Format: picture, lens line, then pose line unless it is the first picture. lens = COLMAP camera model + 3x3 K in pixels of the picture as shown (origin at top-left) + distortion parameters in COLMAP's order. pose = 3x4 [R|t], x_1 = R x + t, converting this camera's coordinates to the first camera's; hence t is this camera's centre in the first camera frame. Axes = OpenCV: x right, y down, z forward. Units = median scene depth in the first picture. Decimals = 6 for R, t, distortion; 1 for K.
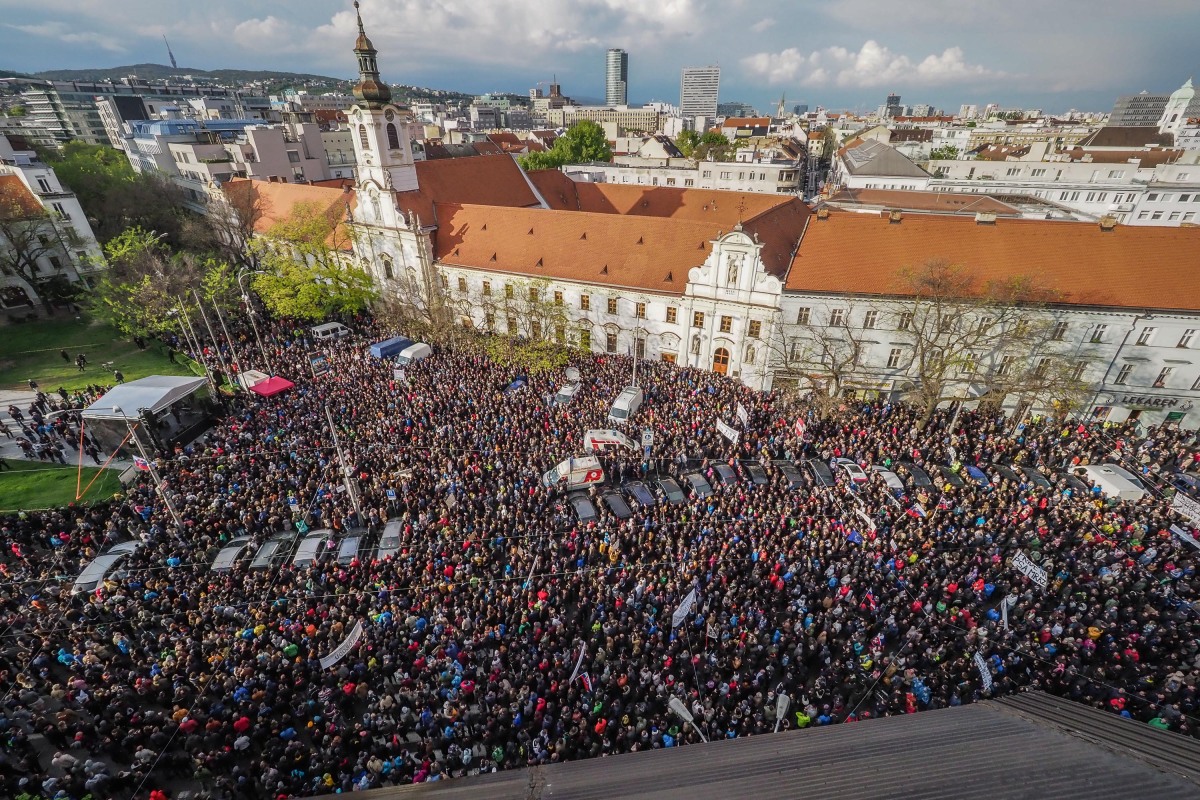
lens RADIAL K [[495.0, 0, 597.6], [0, 495.0, 398.7], [0, 0, 1]] dist [-0.003881, 0.000228]
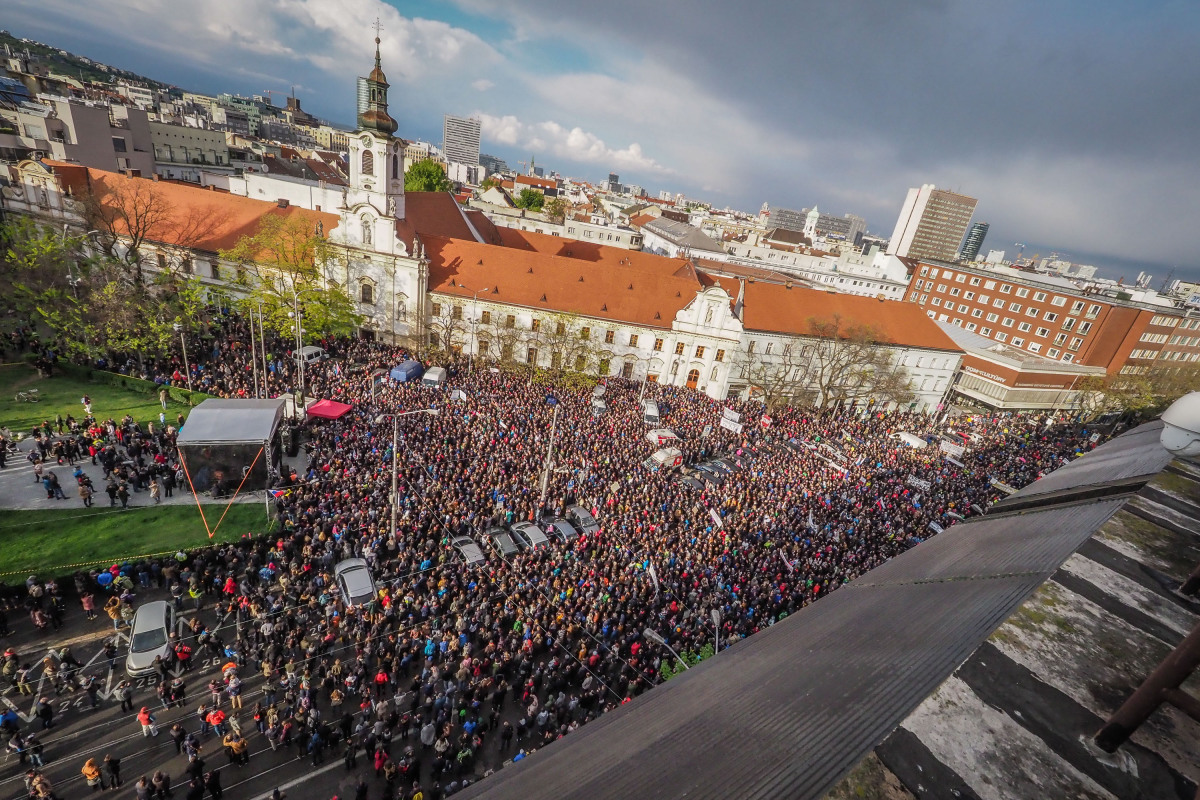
lens RADIAL K [[495.0, 0, 591.1], [0, 495.0, 402.8], [0, 0, 1]] dist [-0.003881, 0.000228]
pose [[0.889591, -0.030942, 0.455710, -0.575157], [0.062410, 0.996580, -0.054164, 0.040886], [-0.452475, 0.076625, 0.888479, -0.062858]]
